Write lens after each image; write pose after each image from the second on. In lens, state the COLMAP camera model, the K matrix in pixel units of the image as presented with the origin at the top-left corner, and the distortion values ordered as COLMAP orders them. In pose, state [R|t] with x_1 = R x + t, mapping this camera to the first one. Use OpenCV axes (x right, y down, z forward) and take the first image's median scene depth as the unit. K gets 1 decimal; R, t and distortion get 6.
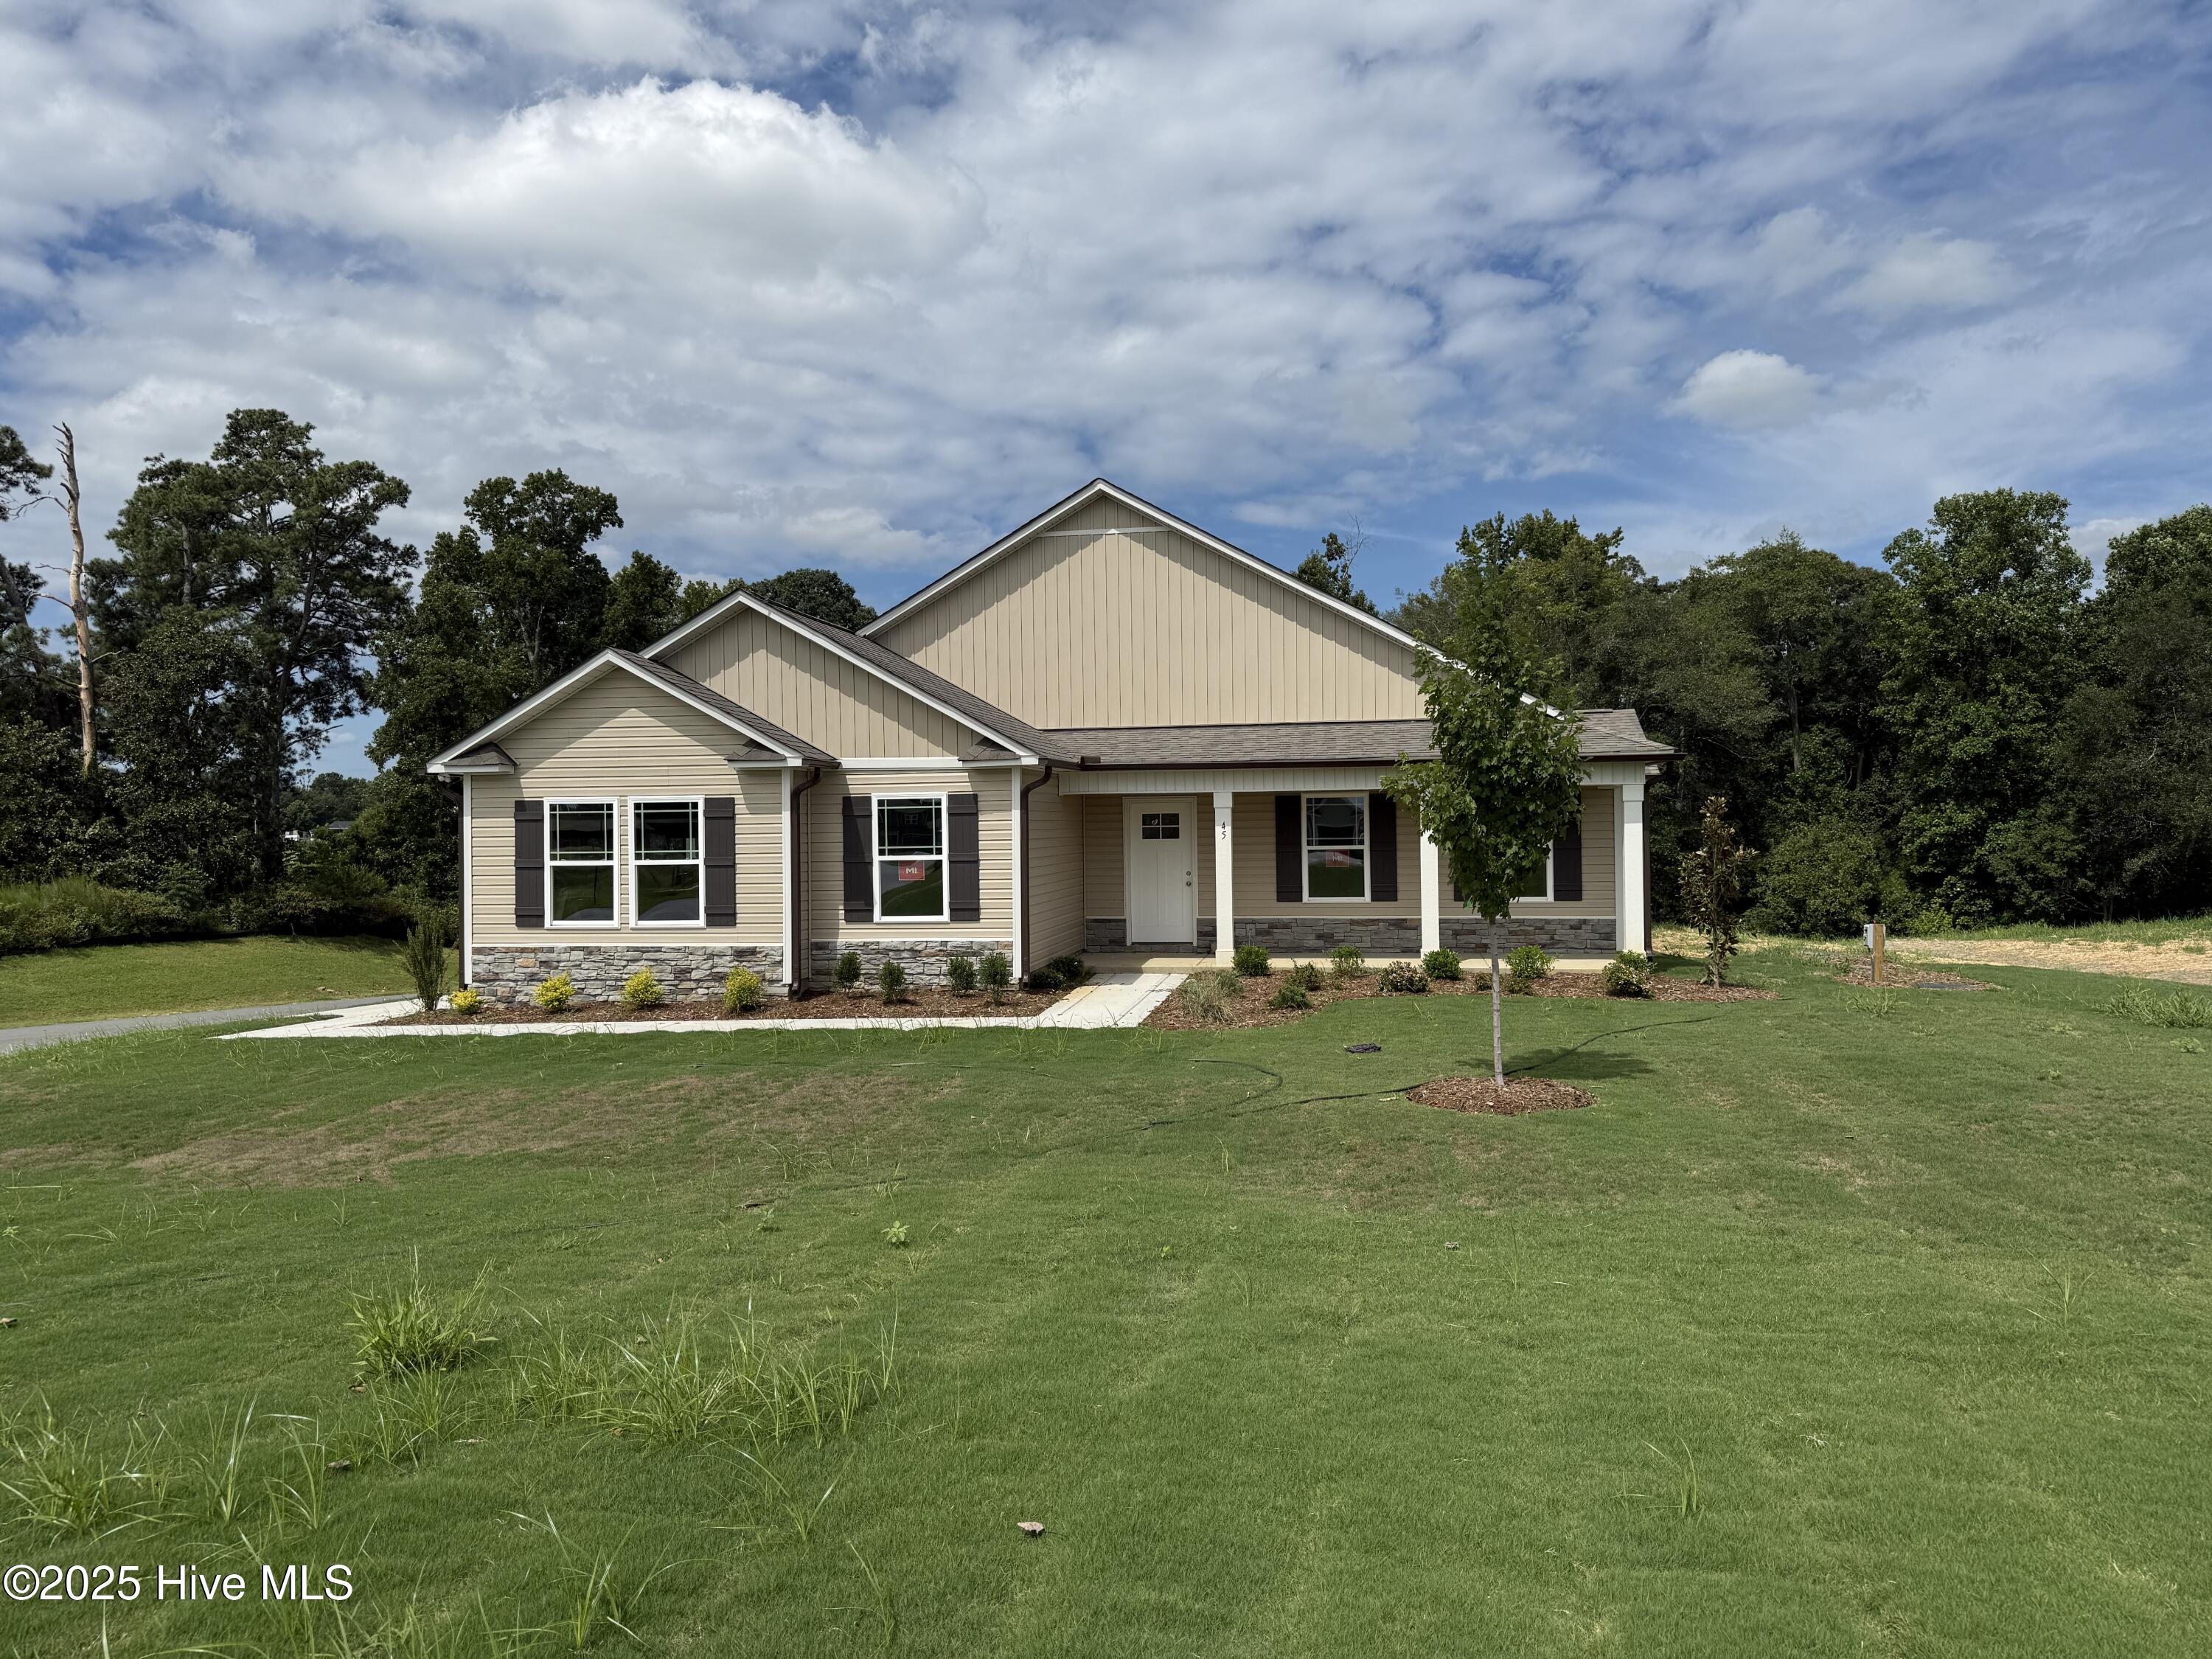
lens RADIAL K [[1527.2, 0, 1106.0], [0, 1527.2, 829.5], [0, 0, 1]] dist [0.115575, -0.144967]
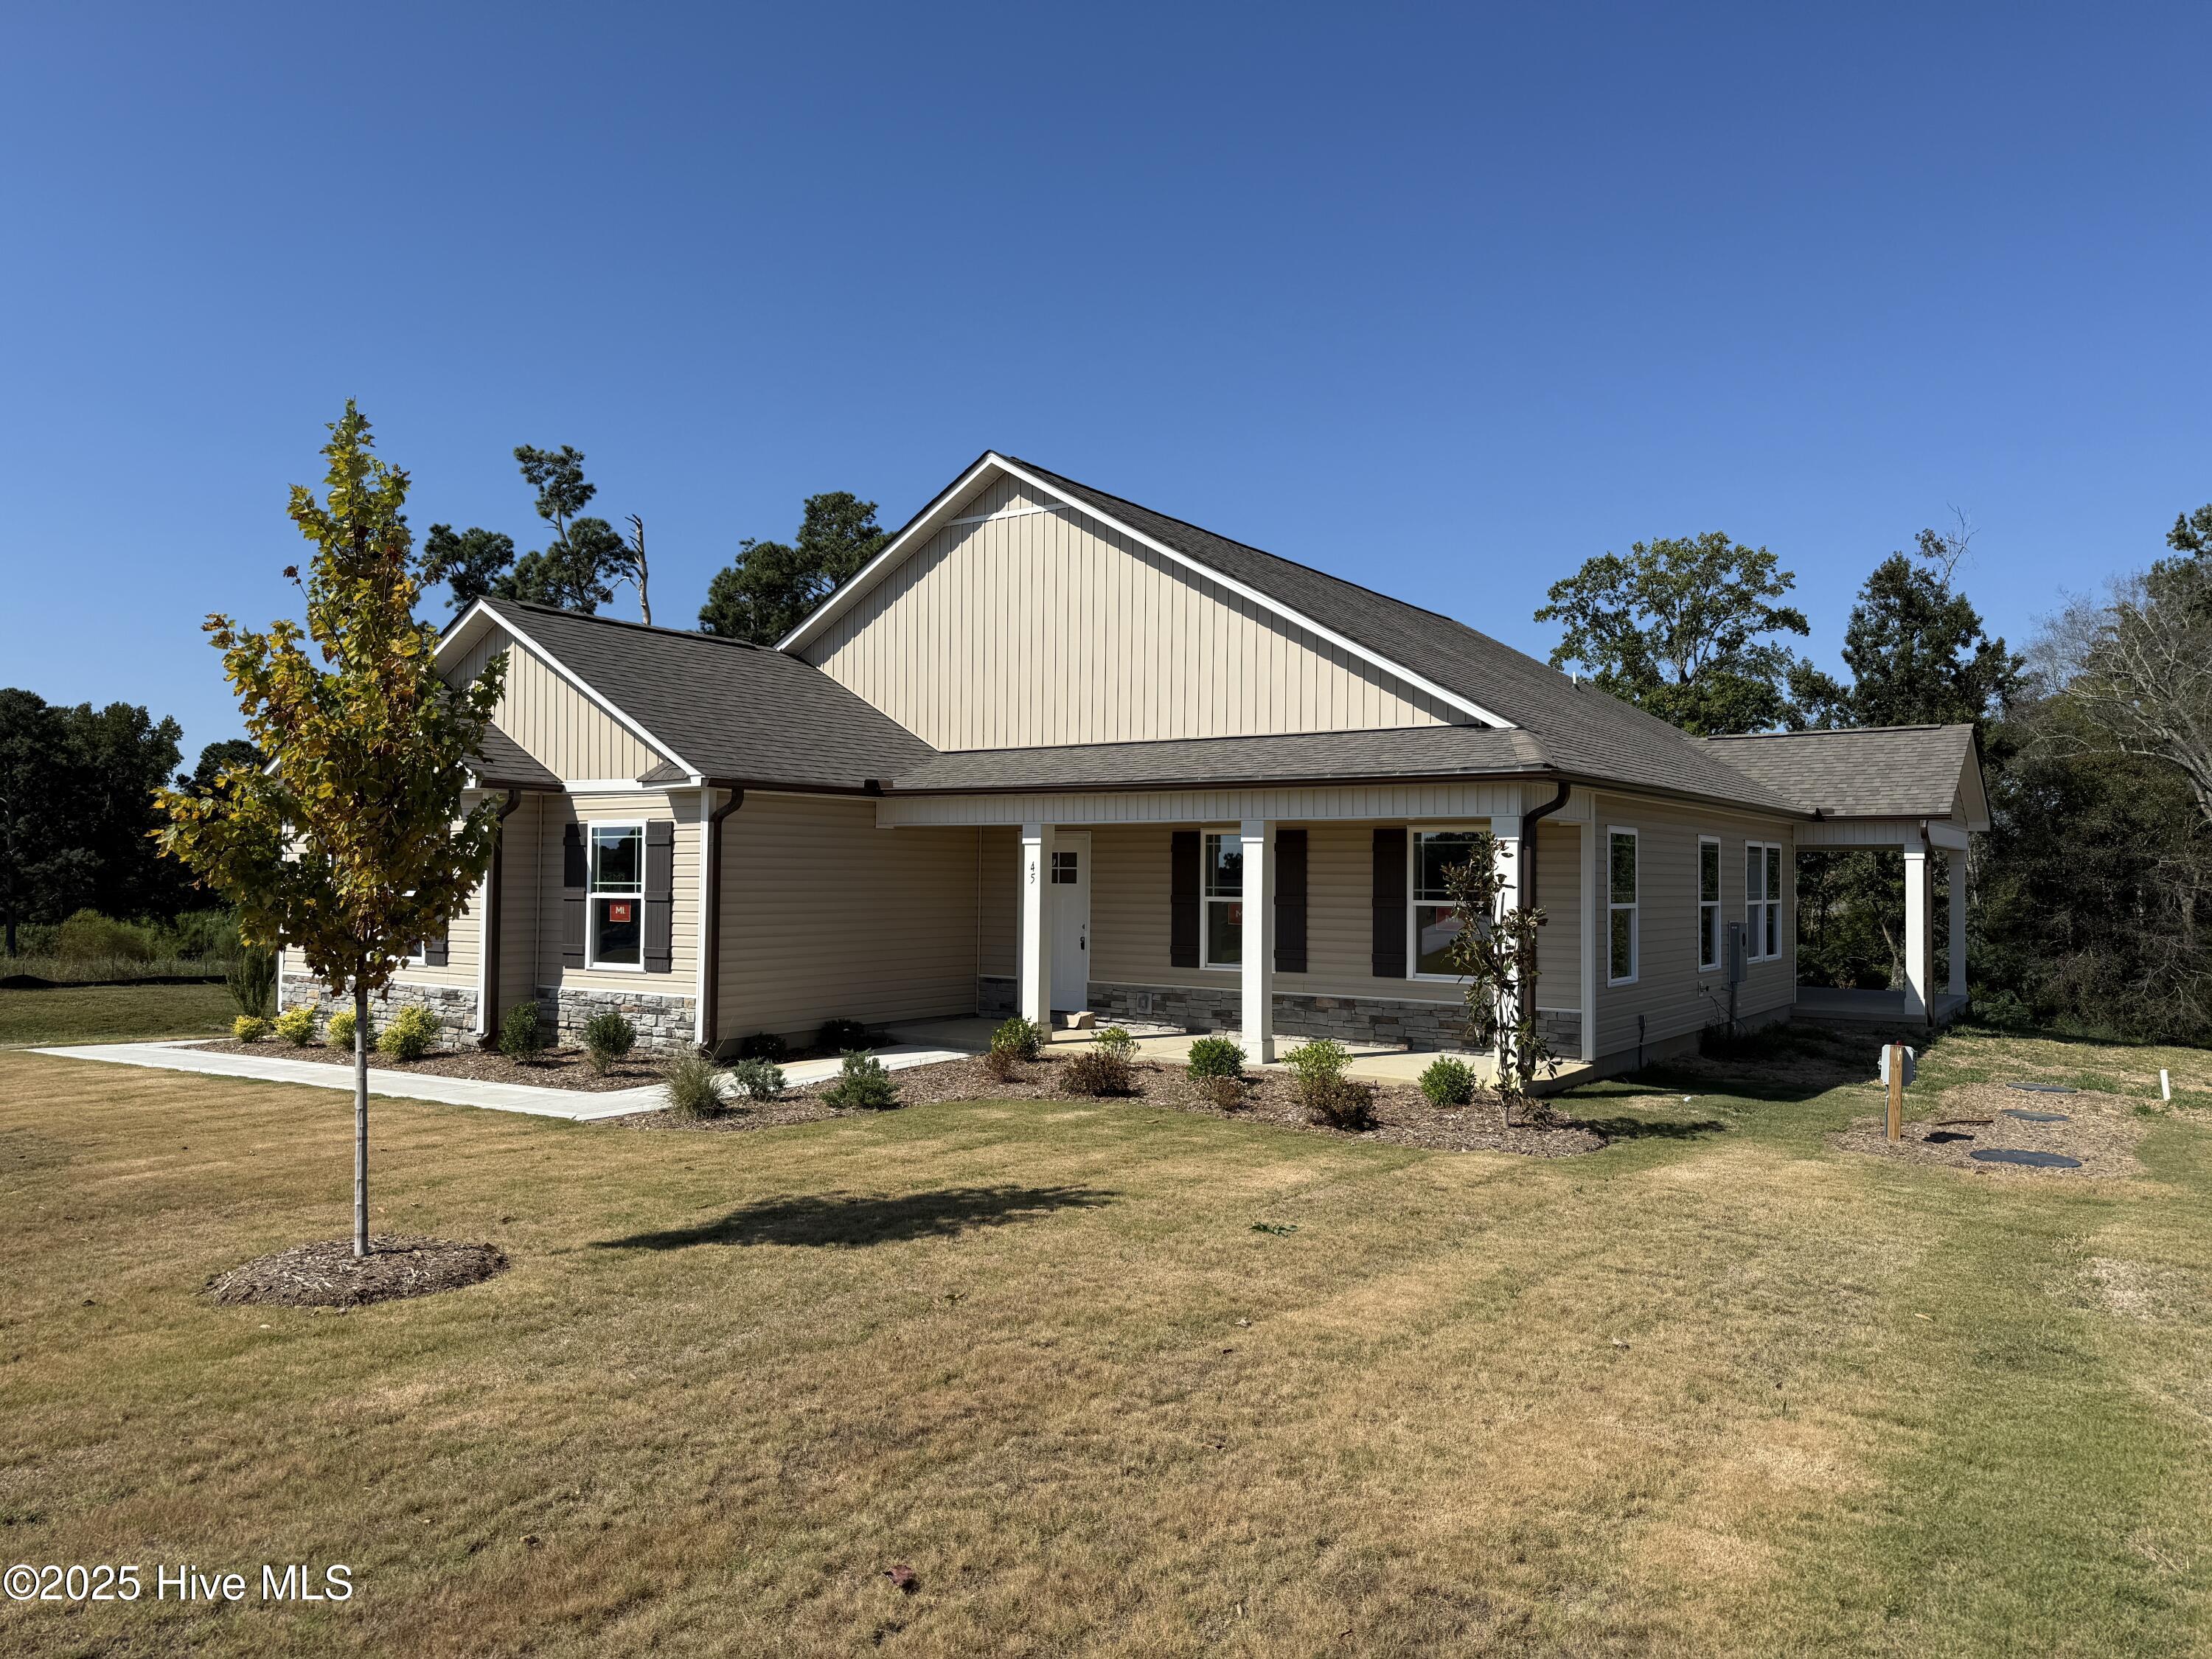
lens RADIAL K [[1541.2, 0, 1119.5], [0, 1541.2, 828.0], [0, 0, 1]] dist [0.103383, -0.183801]
pose [[0.908254, 0.008276, -0.418338, 0.485274], [-0.022262, 0.999344, -0.028561, -0.000817], [0.417827, 0.035254, 0.907842, 0.314036]]
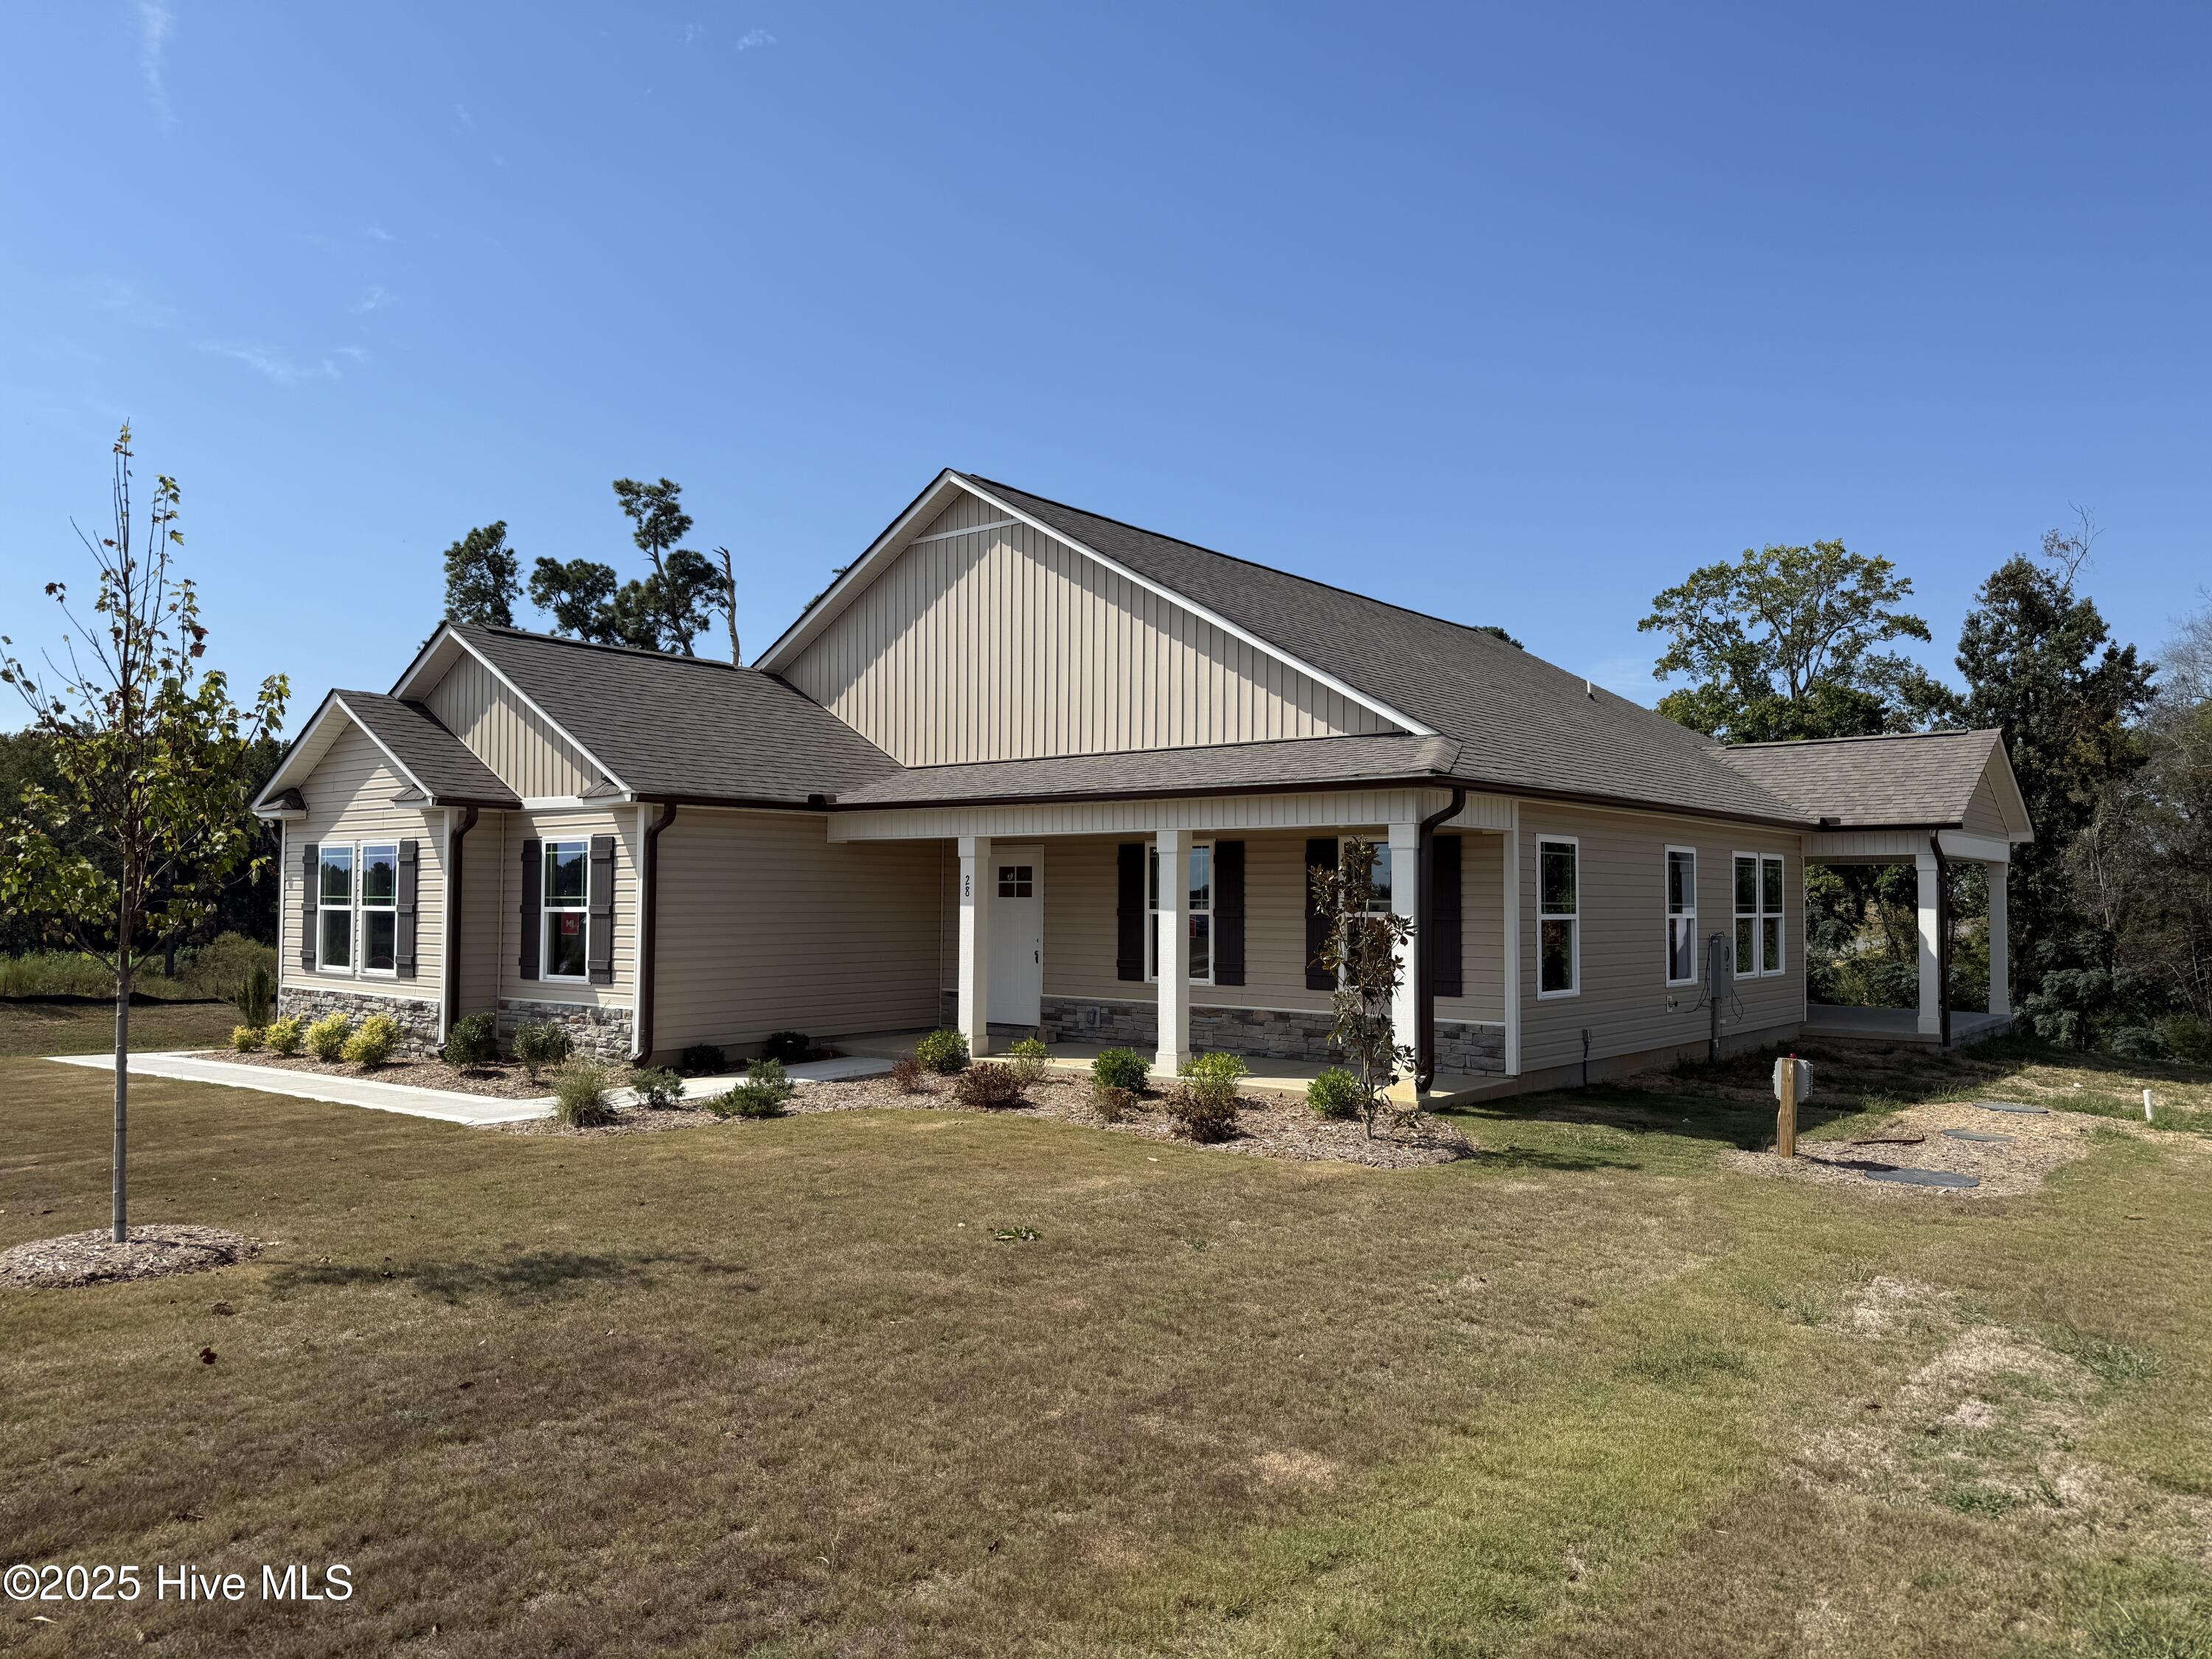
lens RADIAL K [[1547.8, 0, 1123.0], [0, 1547.8, 834.6], [0, 0, 1]] dist [0.105708, -0.189512]
pose [[0.872052, -0.001720, -0.489410, 0.582064], [-0.018660, 0.999150, -0.036759, 0.002373], [0.489057, 0.041188, 0.871279, 0.359755]]
